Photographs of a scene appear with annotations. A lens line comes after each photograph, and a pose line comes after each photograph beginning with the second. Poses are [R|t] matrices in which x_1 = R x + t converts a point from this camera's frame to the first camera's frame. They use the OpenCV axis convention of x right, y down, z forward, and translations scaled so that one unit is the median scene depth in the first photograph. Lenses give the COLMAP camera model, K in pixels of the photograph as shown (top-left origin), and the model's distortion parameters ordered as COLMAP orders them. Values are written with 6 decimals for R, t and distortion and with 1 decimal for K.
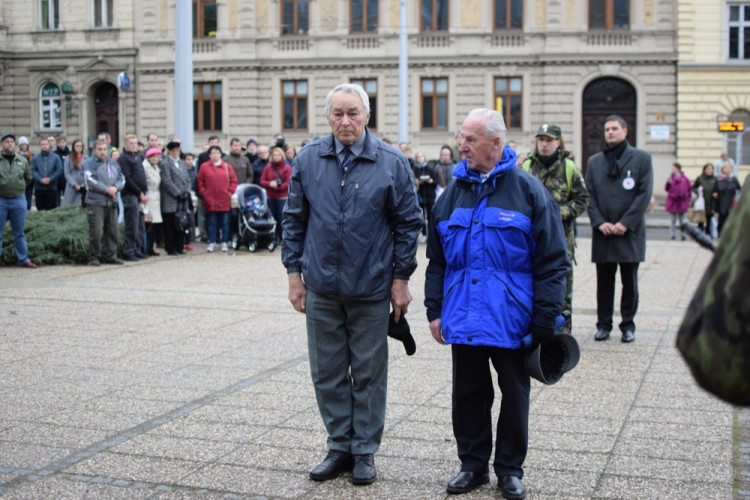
lens RADIAL K [[1150.9, 0, 377.6], [0, 1150.9, 251.1], [0, 0, 1]] dist [-0.172448, 0.135428]
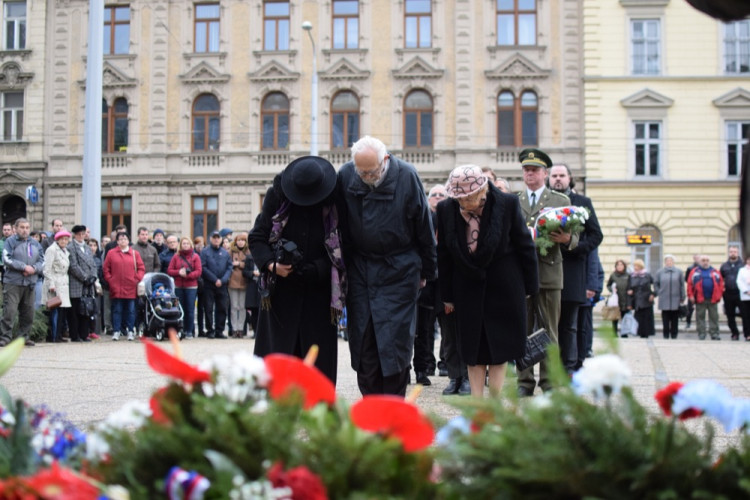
lens RADIAL K [[1150.9, 0, 377.6], [0, 1150.9, 251.1], [0, 0, 1]] dist [-0.172448, 0.135428]
pose [[0.996939, 0.005776, 0.077966, -0.000230], [0.003448, 0.993049, -0.117654, 0.016785], [-0.078103, 0.117563, 0.989989, 0.007912]]
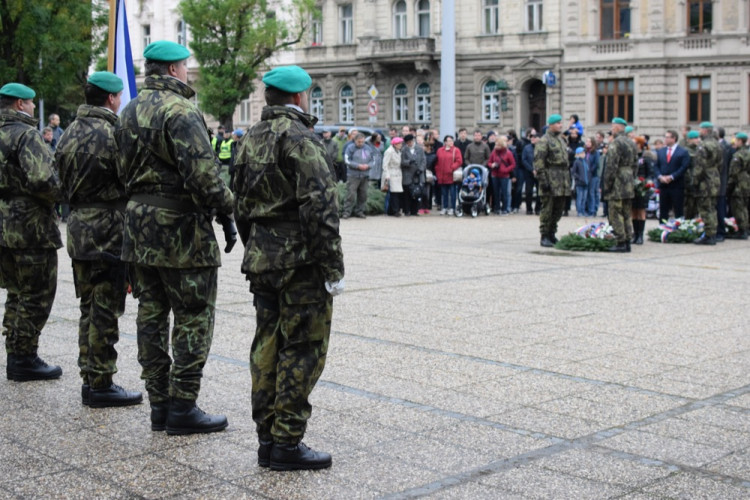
lens RADIAL K [[1150.9, 0, 377.6], [0, 1150.9, 251.1], [0, 0, 1]] dist [-0.172448, 0.135428]
pose [[0.881171, 0.045502, -0.470603, 0.175519], [-0.042006, 0.998956, 0.017934, 0.008874], [0.470928, 0.003965, 0.882163, -0.083770]]
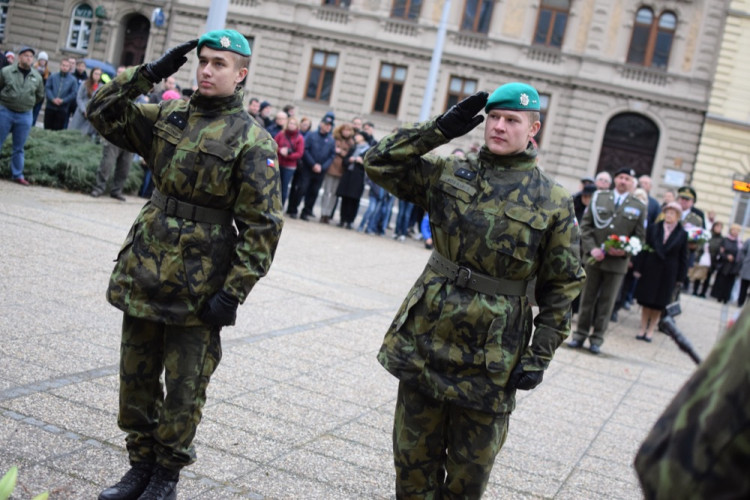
lens RADIAL K [[1150.9, 0, 377.6], [0, 1150.9, 251.1], [0, 0, 1]] dist [-0.172448, 0.135428]
pose [[0.978845, 0.204535, 0.005268, 0.001299], [-0.204588, 0.978760, 0.013178, -0.001805], [-0.002461, -0.013977, 0.999899, 0.003514]]
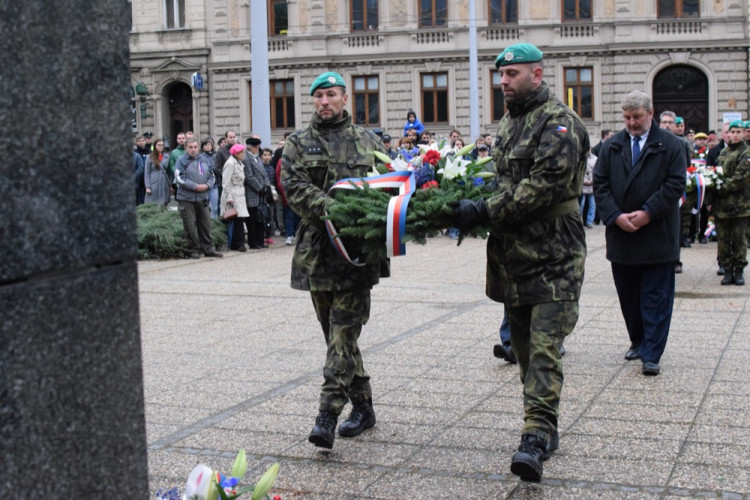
lens RADIAL K [[1150.9, 0, 377.6], [0, 1150.9, 251.1], [0, 0, 1]] dist [-0.172448, 0.135428]
pose [[0.997905, -0.018165, -0.062101, -0.002065], [0.018431, 0.999823, 0.003712, 0.001493], [0.062023, -0.004849, 0.998063, -0.007059]]
